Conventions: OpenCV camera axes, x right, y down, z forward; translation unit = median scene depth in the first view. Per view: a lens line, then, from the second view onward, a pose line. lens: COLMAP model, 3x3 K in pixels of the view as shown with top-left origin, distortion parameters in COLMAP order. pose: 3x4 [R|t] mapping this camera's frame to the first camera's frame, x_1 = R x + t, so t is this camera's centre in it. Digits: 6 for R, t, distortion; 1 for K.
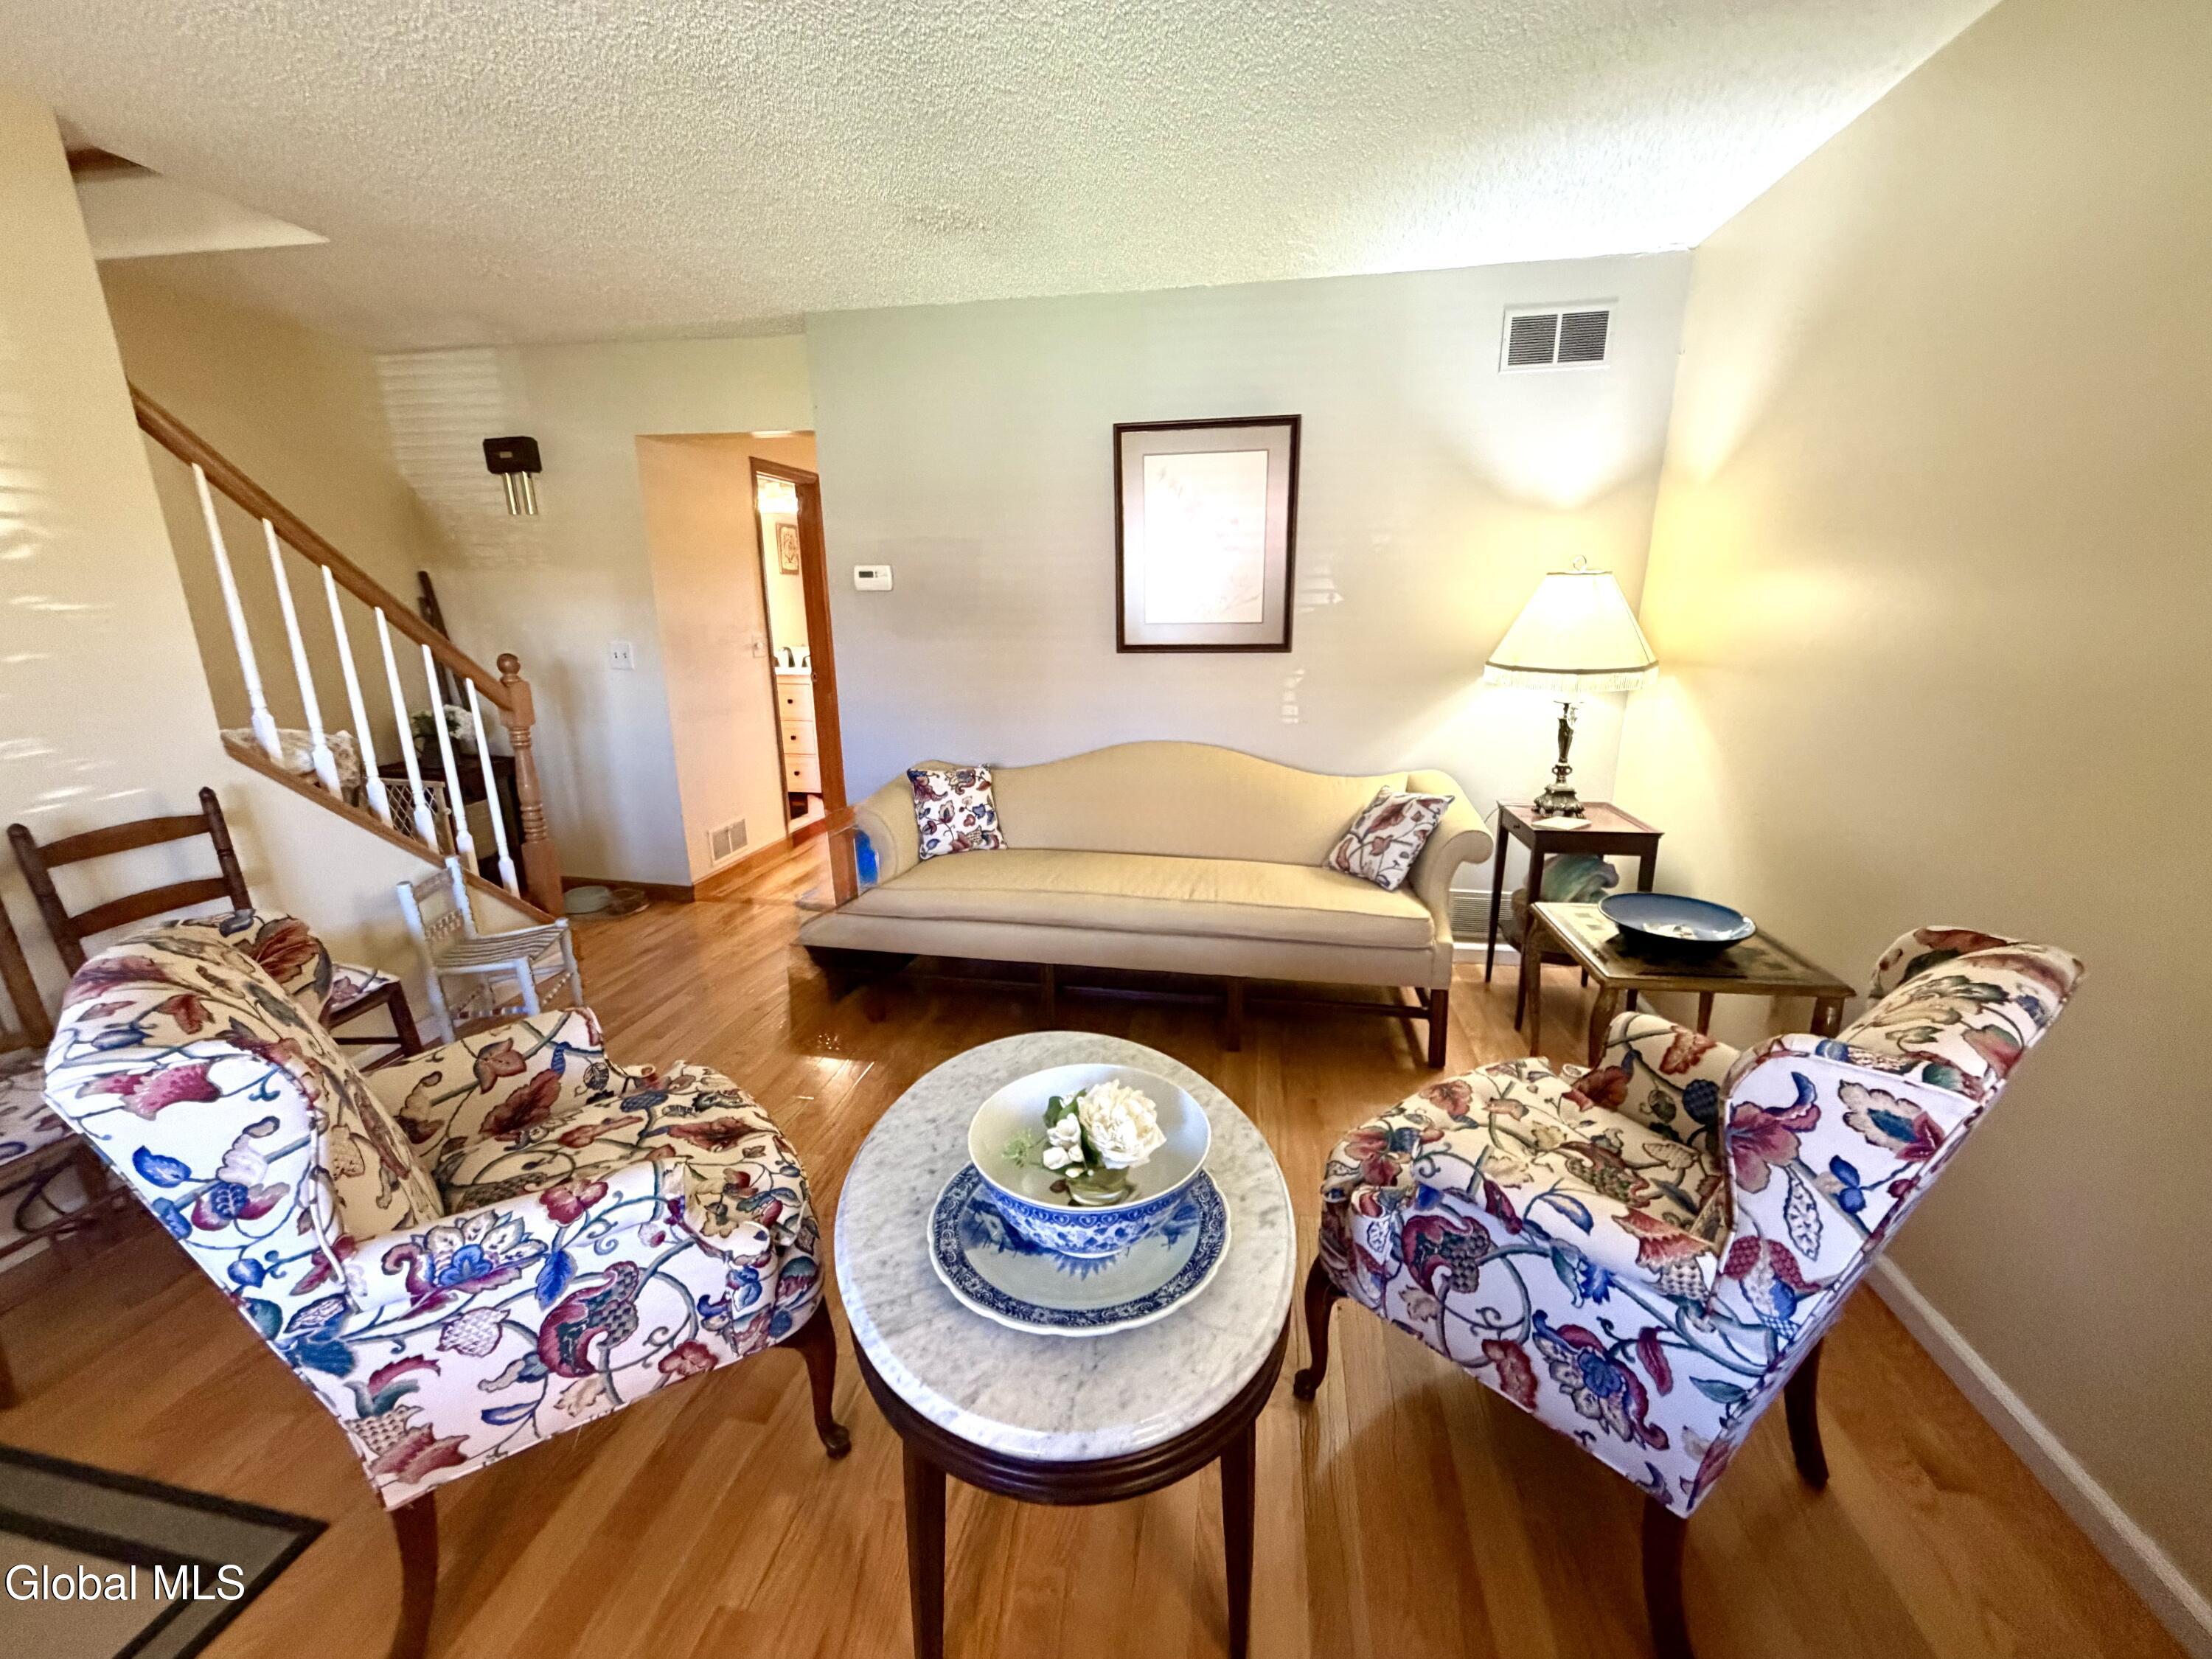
lens RADIAL K [[879.8, 0, 1102.6], [0, 879.8, 835.2], [0, 0, 1]] dist [-0.001077, 0.000221]
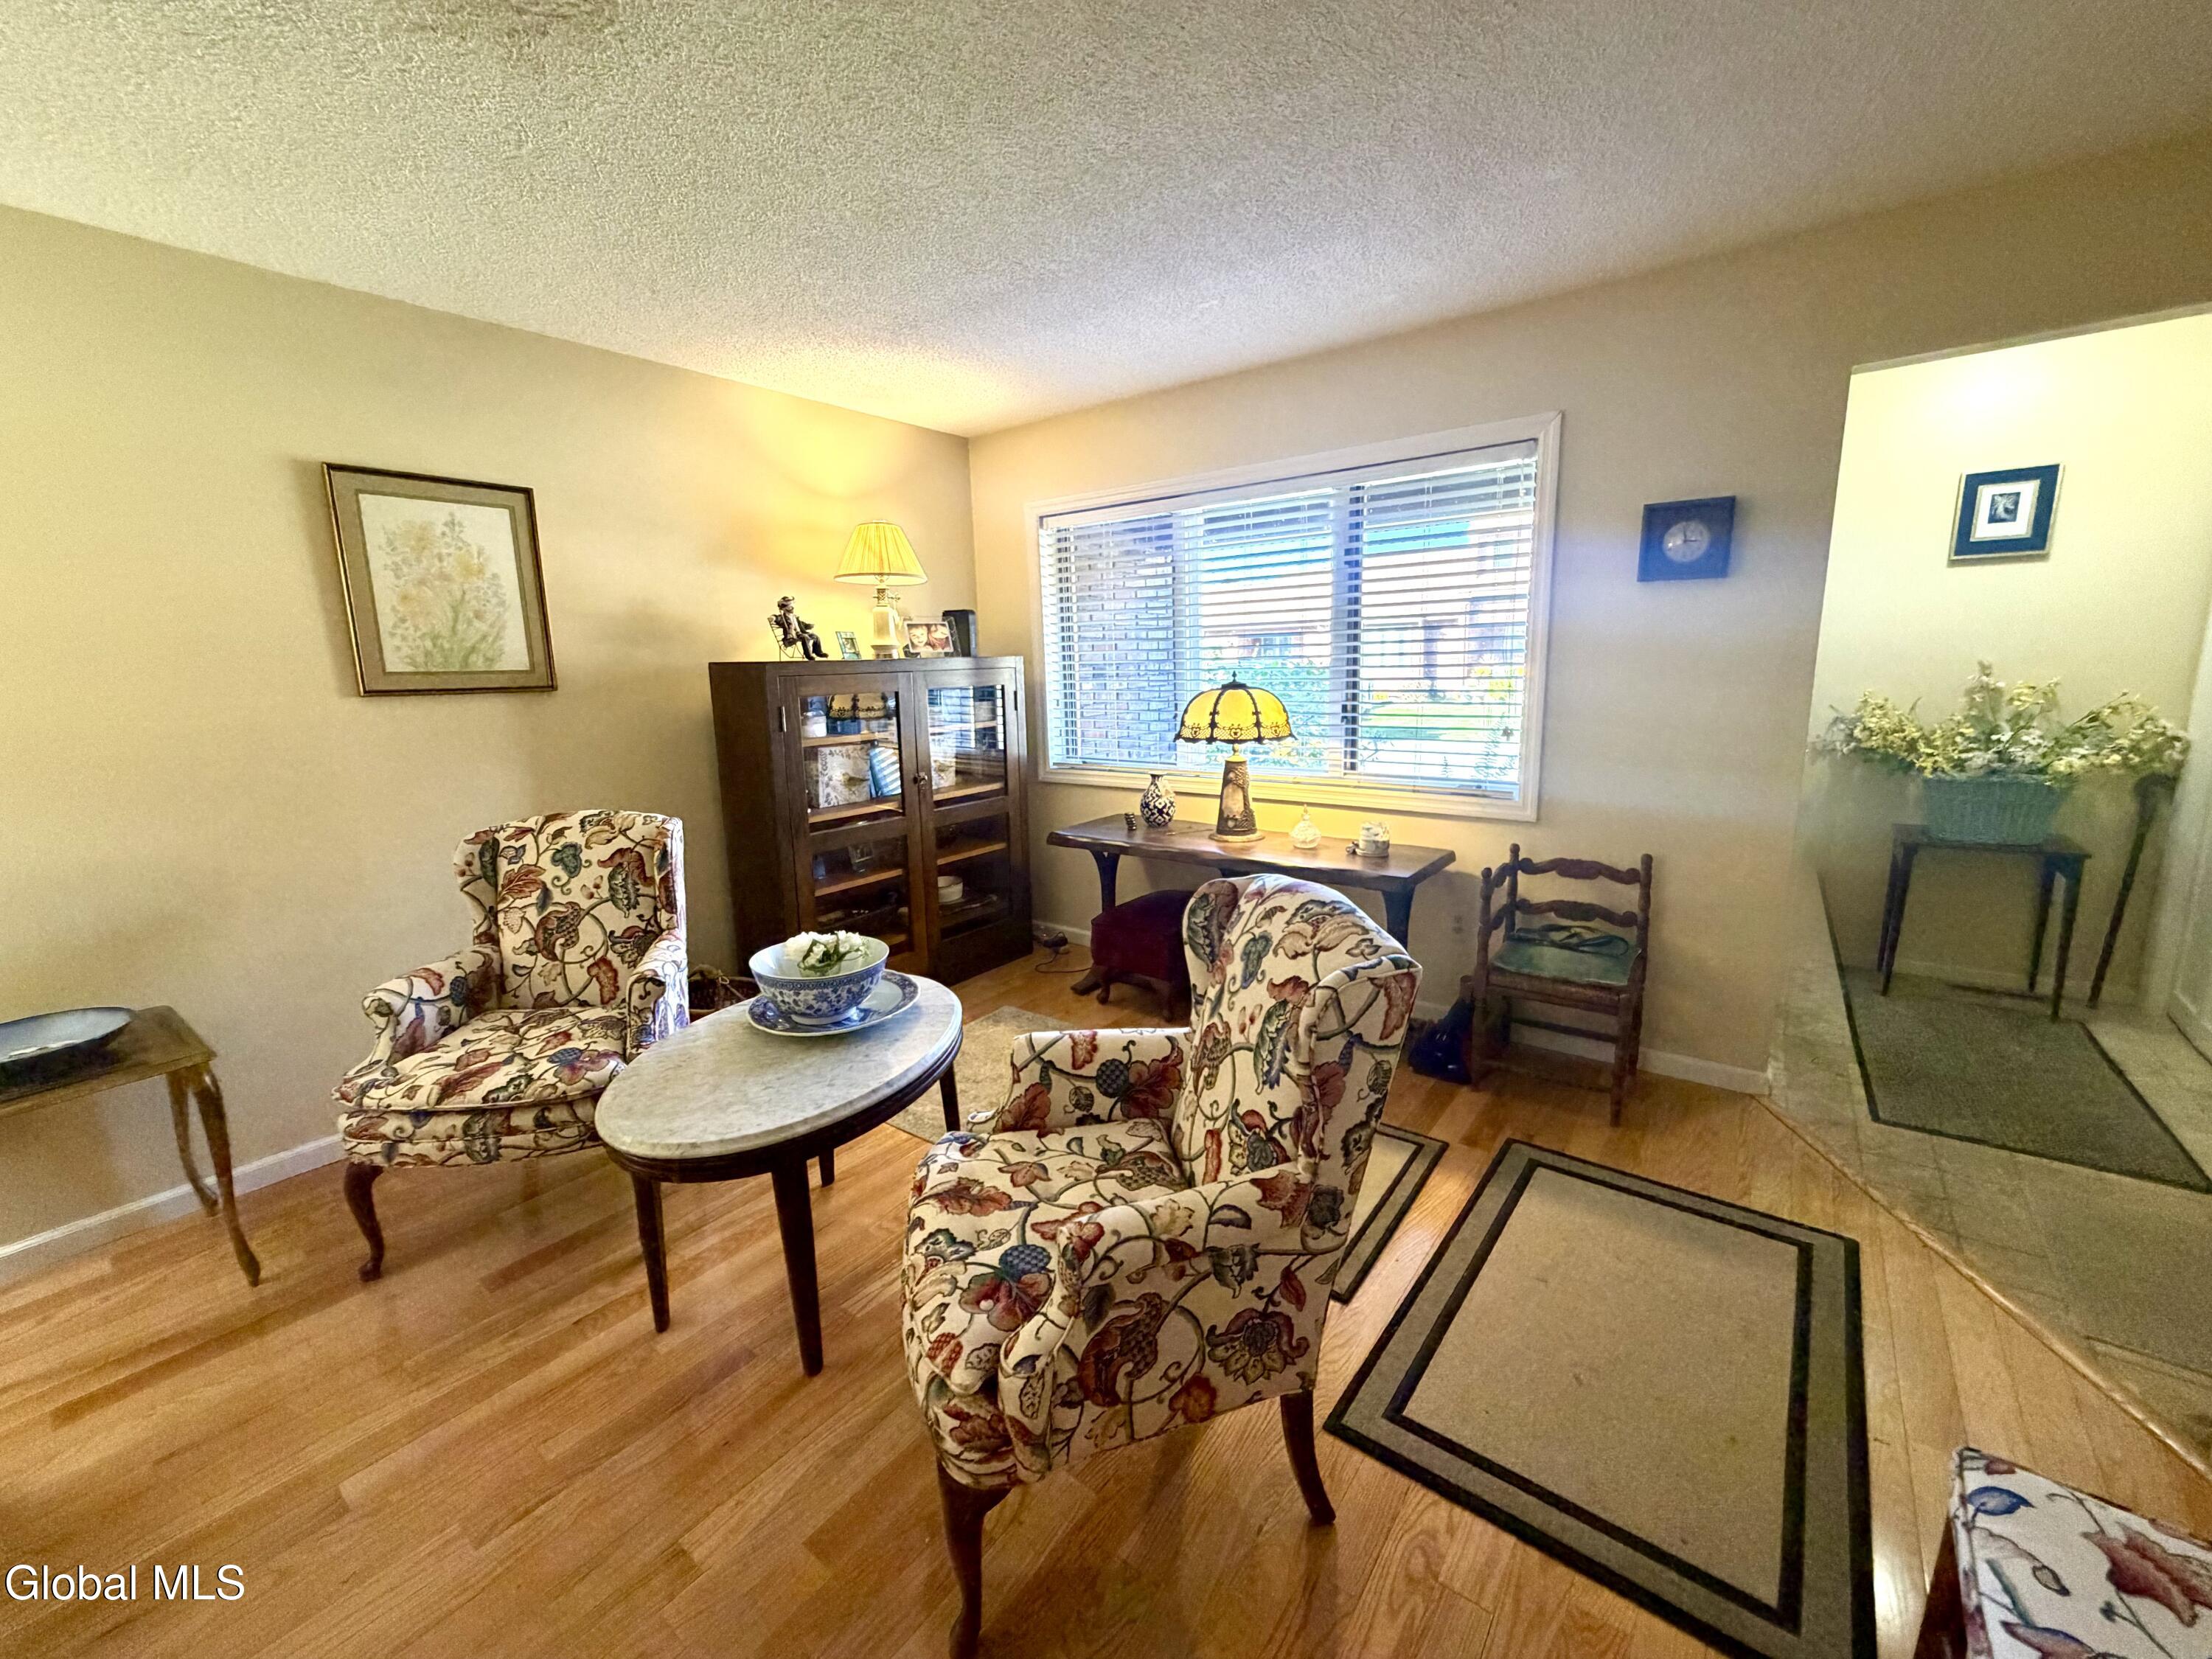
lens RADIAL K [[879.8, 0, 1099.2], [0, 879.8, 831.9], [0, 0, 1]] dist [-0.001077, 0.000221]
pose [[-0.884747, -0.061325, 0.462020, -0.559398], [0.156352, 0.894809, 0.418175, -0.231024], [-0.439064, 0.442217, -0.782091, 0.856828]]
